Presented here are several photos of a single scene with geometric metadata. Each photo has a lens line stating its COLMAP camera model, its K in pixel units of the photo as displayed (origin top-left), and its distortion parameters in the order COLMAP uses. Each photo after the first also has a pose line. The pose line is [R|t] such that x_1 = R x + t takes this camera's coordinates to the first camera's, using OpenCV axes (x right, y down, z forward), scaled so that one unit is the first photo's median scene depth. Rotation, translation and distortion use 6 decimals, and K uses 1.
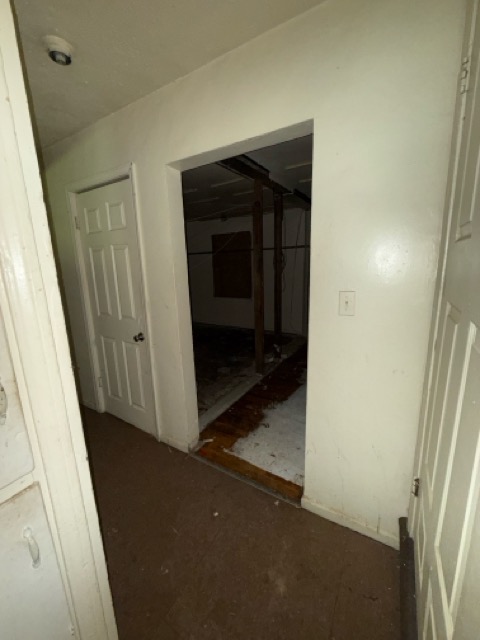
lens RADIAL K [[254.3, 0, 240.7], [0, 254.3, 317.6], [0, 0, 1]] dist [-0.000909, 0.000325]
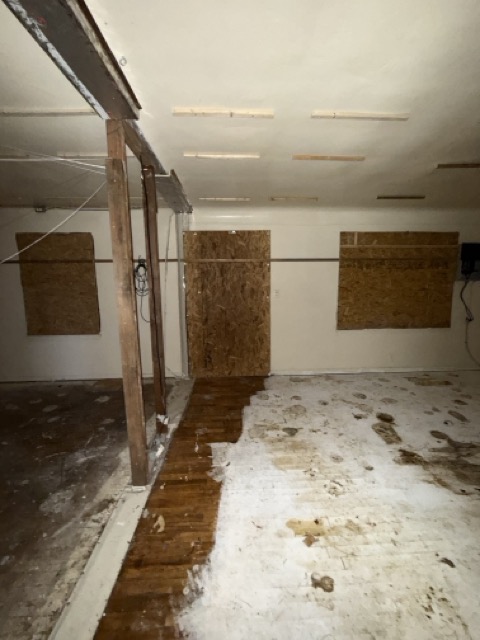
lens RADIAL K [[254.3, 0, 240.7], [0, 254.3, 317.6], [0, 0, 1]] dist [-0.000909, 0.000325]
pose [[0.834289, -0.057776, 0.548292, -0.020731], [0.097802, 0.994230, -0.044050, -0.080501], [-0.542584, 0.090375, 0.835126, 0.386398]]
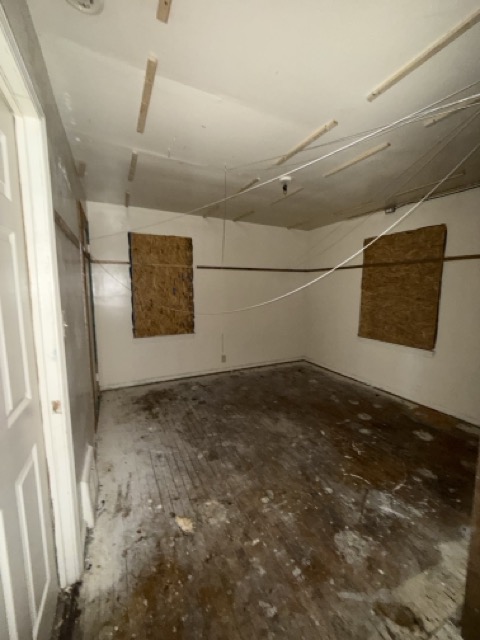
lens RADIAL K [[254.3, 0, 240.7], [0, 254.3, 317.6], [0, 0, 1]] dist [-0.000909, 0.000325]
pose [[0.842738, 0.092419, -0.530332, -0.034243], [-0.131498, 0.990651, -0.036322, -0.110979], [0.522017, 0.100348, 0.847012, 0.534624]]
